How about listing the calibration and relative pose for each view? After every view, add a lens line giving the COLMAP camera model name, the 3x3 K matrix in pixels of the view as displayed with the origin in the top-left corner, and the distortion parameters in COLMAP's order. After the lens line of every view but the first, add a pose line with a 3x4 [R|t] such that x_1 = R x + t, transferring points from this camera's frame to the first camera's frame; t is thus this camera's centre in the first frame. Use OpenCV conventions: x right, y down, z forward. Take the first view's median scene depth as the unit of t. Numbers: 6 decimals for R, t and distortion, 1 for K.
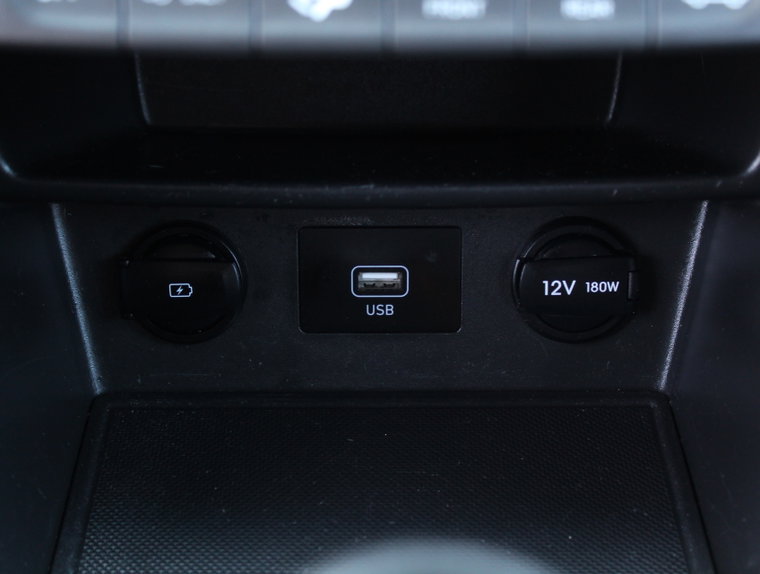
lens RADIAL K [[1172.5, 0, 380.0], [0, 1172.5, 287.0], [0, 0, 1]] dist [-0.007188, -0.024926]
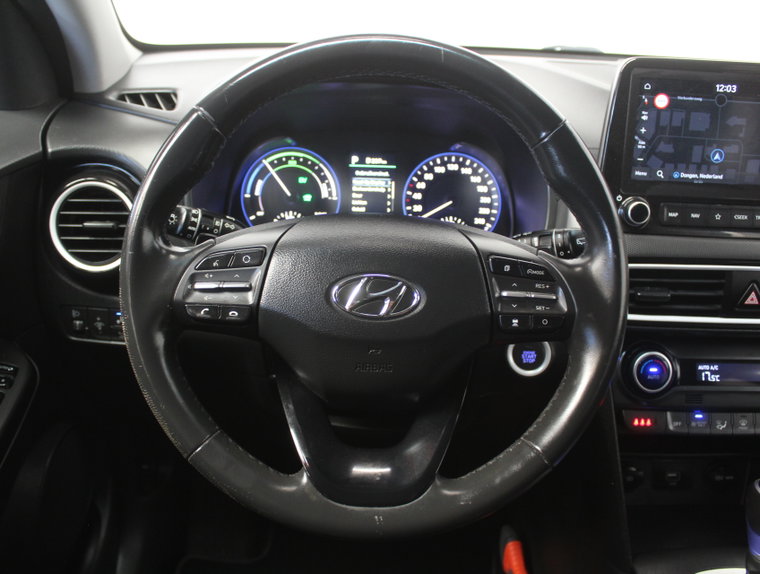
lens RADIAL K [[712.4, 0, 380.0], [0, 712.4, 287.0], [0, 0, 1]] dist [-0.179364, 0.170387]
pose [[0.999608, 0.025771, 0.010918, -1.057175], [-0.022125, 0.966505, -0.255690, -0.006836], [-0.017141, 0.255349, 0.966697, -1.422100]]
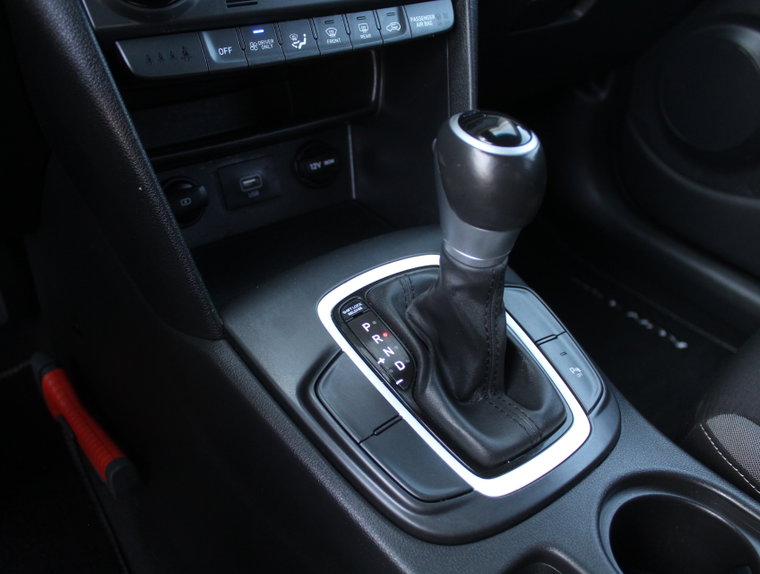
lens RADIAL K [[712.4, 0, 380.0], [0, 712.4, 287.0], [0, 0, 1]] dist [-0.179364, 0.170387]
pose [[0.796311, -0.310336, 0.519210, -0.653016], [0.324833, 0.943484, 0.065733, 0.202620], [-0.510266, 0.116313, 0.852115, -0.414677]]
